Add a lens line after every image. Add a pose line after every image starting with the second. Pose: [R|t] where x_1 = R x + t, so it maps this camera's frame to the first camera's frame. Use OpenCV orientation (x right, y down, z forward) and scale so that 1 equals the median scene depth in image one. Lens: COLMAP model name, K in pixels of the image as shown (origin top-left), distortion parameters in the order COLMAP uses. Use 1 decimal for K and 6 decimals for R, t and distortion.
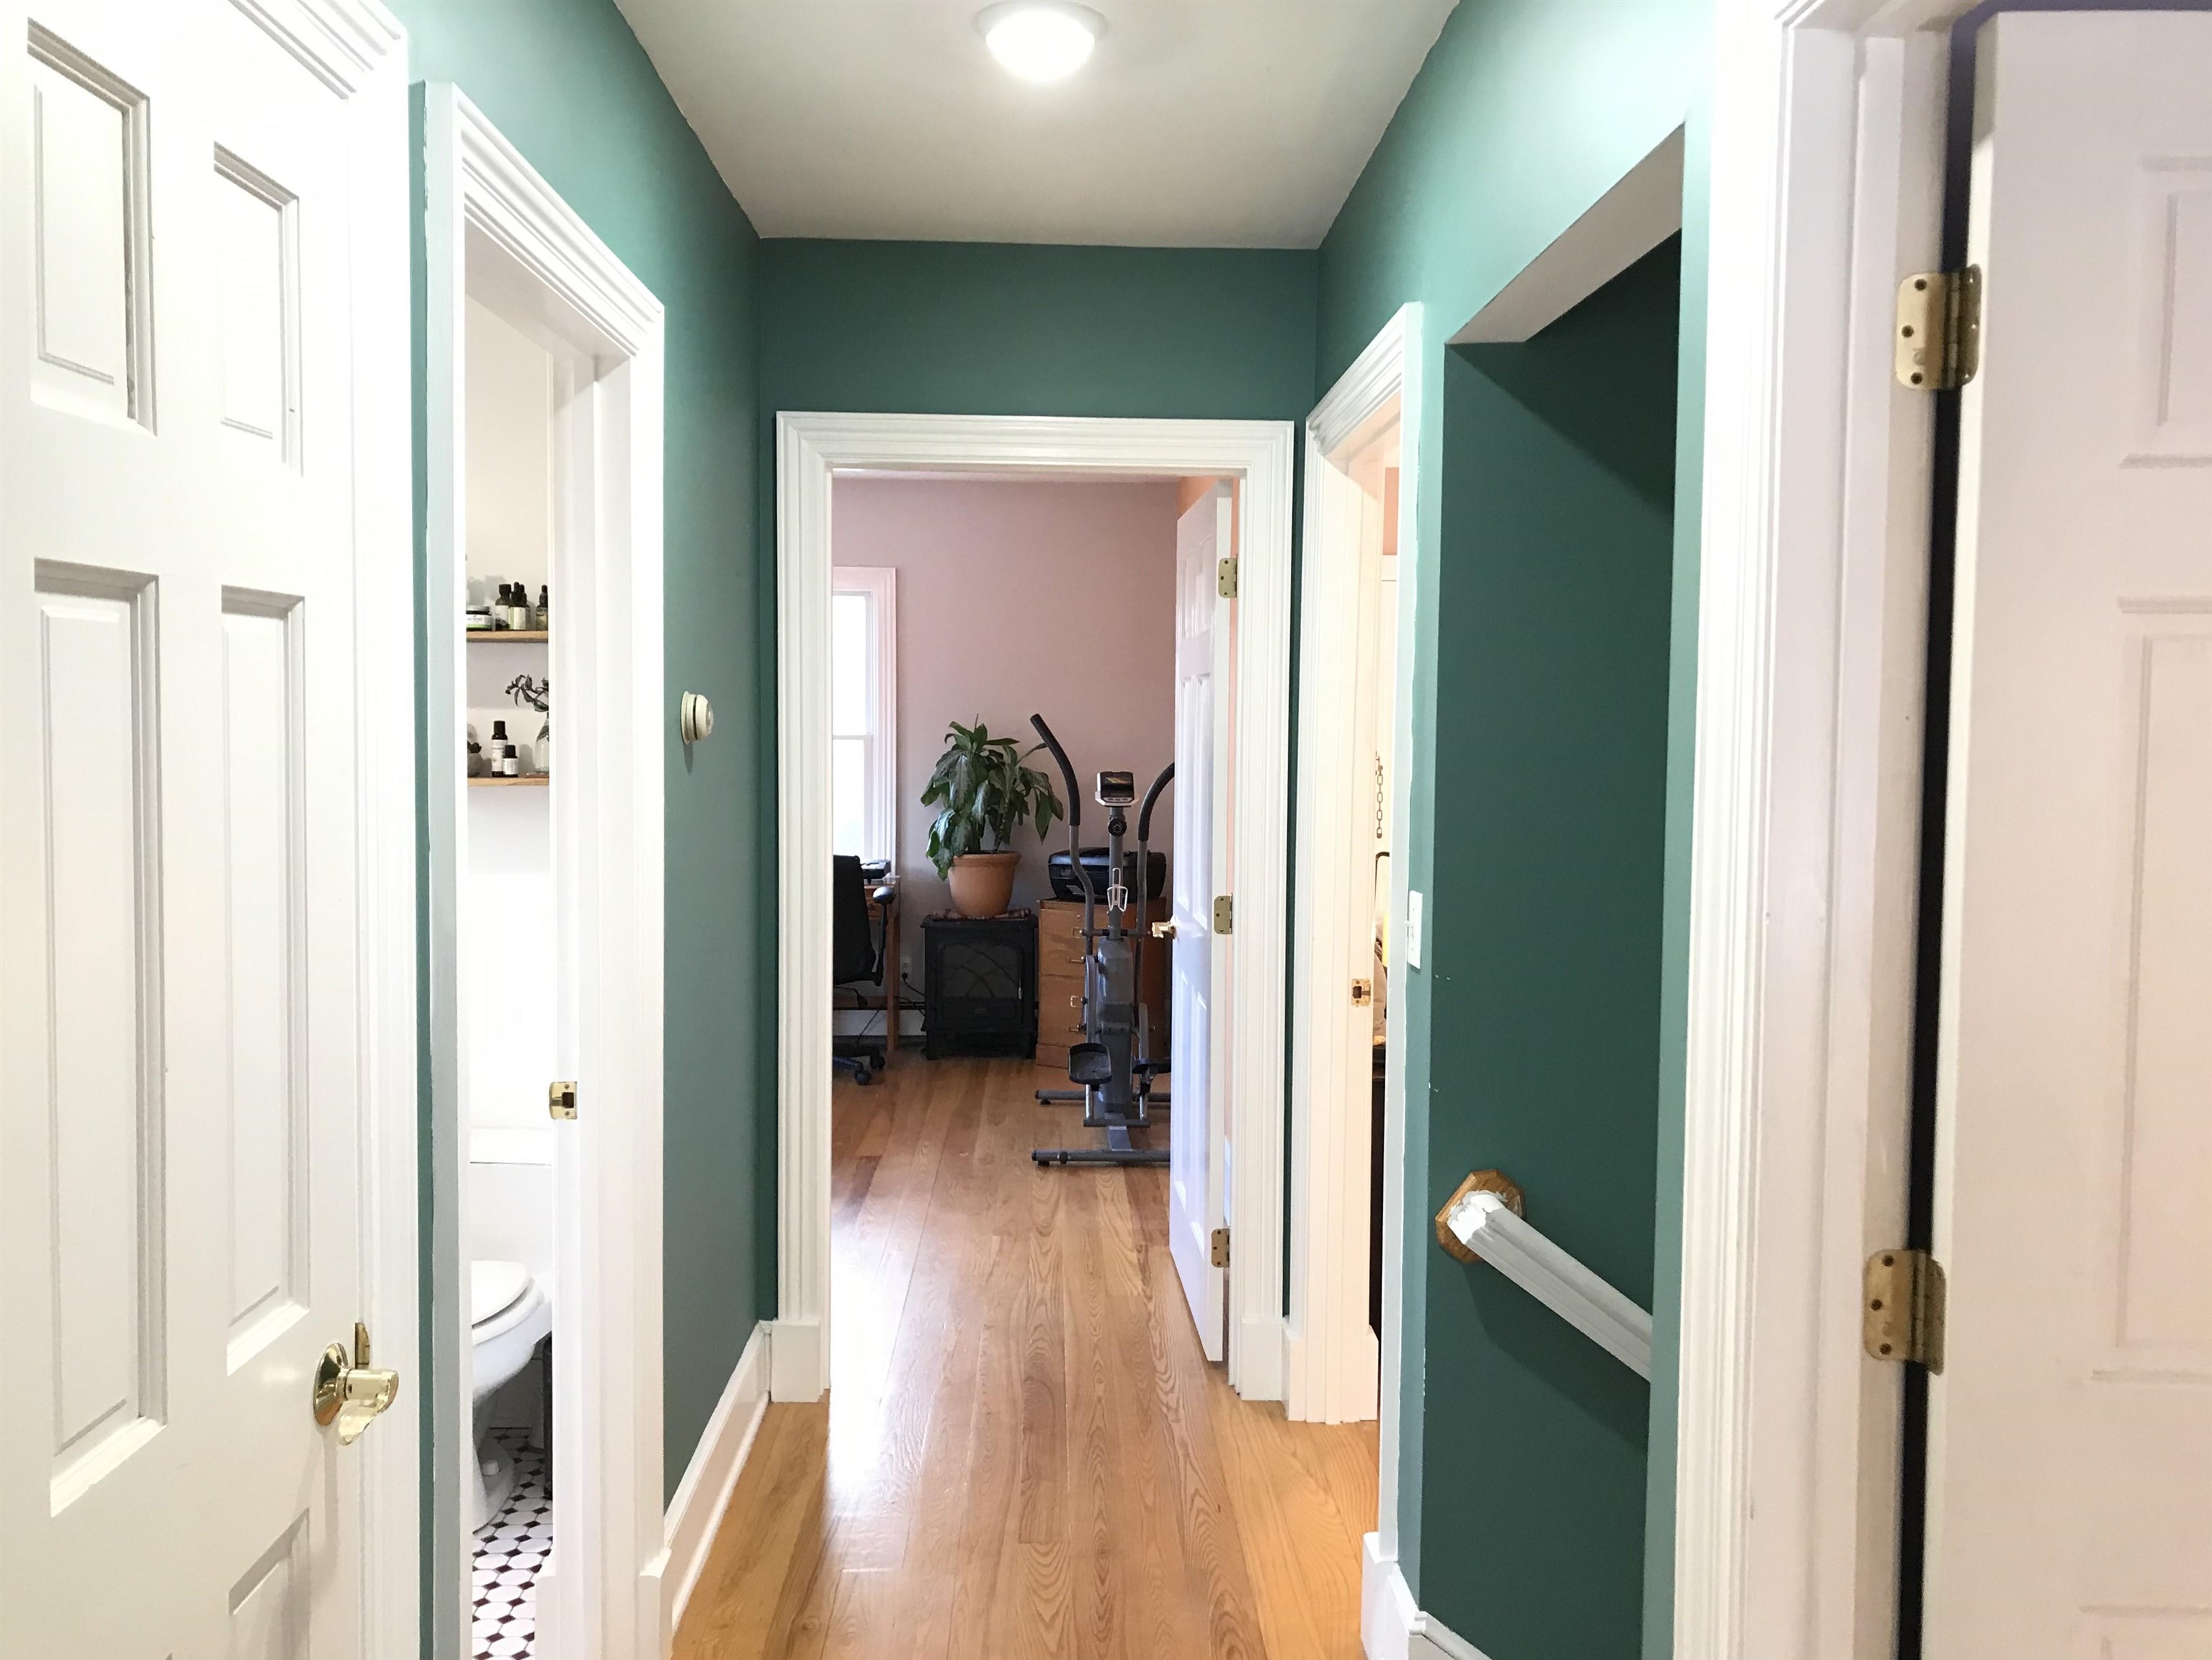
lens RADIAL K [[1790.7, 0, 1107.3], [0, 1790.7, 824.9], [0, 0, 1]] dist [0.035932, -0.034828]
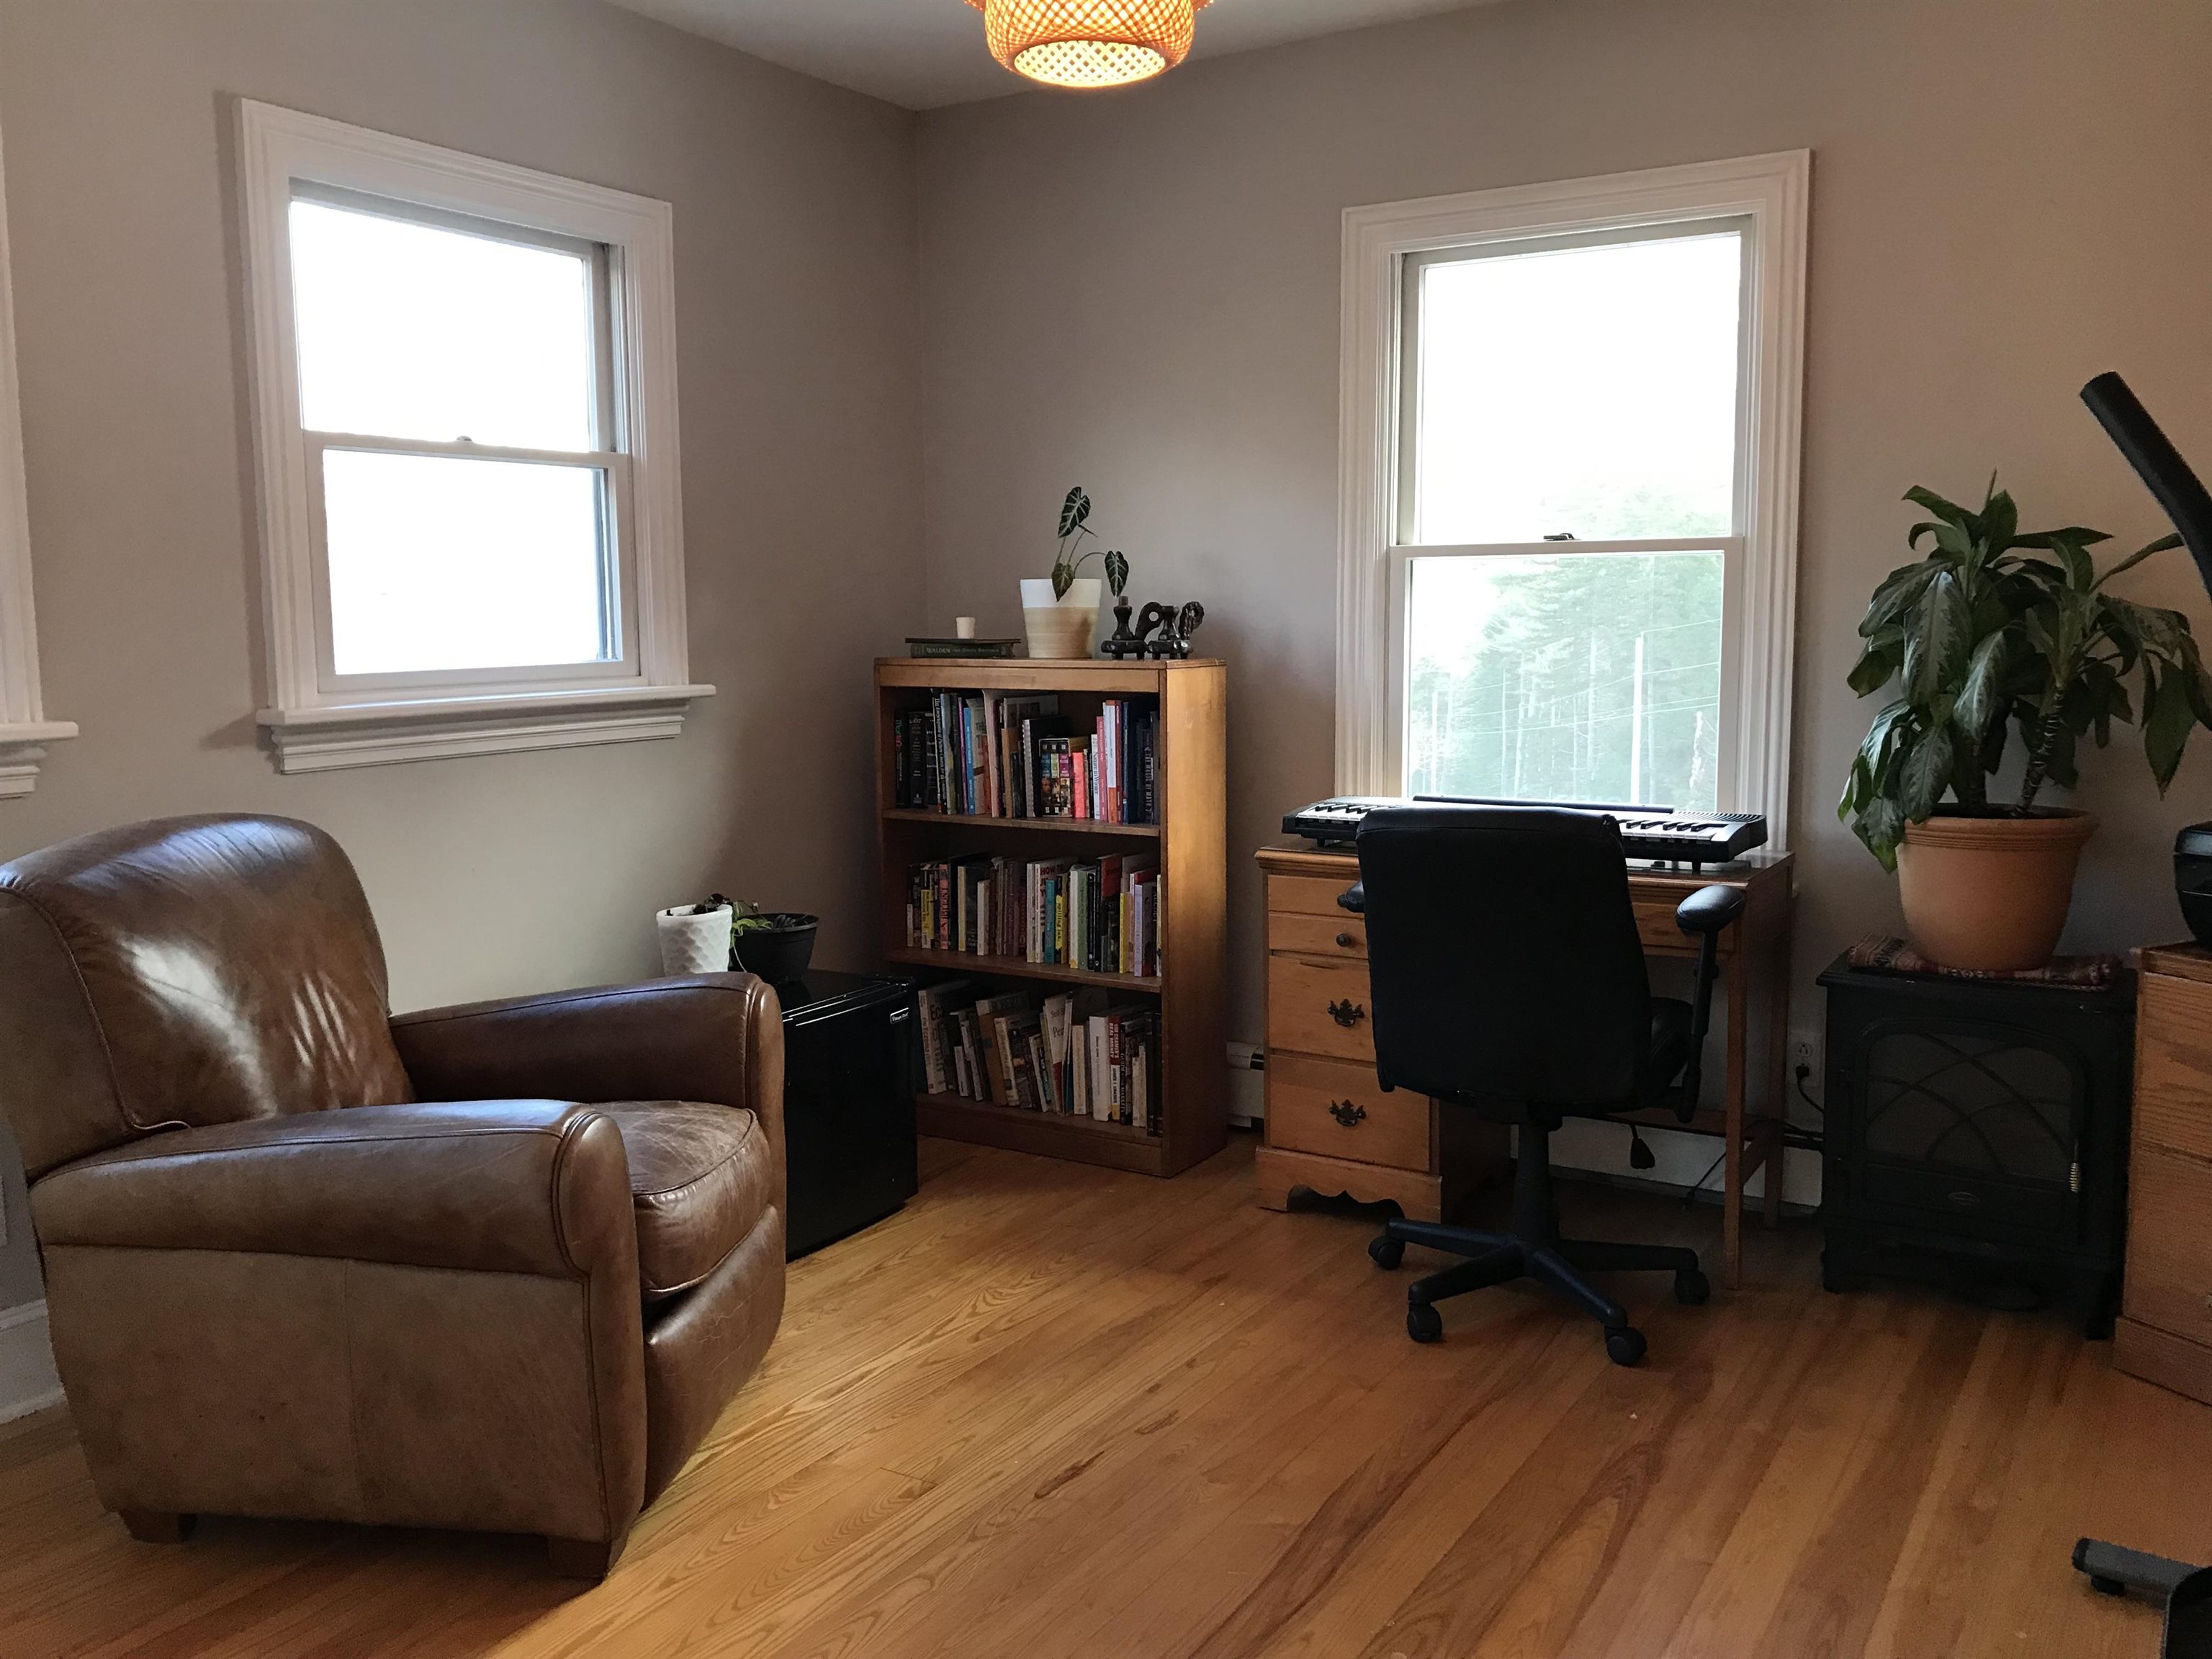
lens RADIAL K [[1790.5, 0, 1124.1], [0, 1790.5, 791.3], [0, 0, 1]] dist [0.035932, -0.034828]
pose [[0.832421, 0.043801, -0.552410, -0.007278], [-0.017188, 0.998432, 0.053267, -0.007519], [0.553877, -0.034846, 0.831869, 0.556823]]
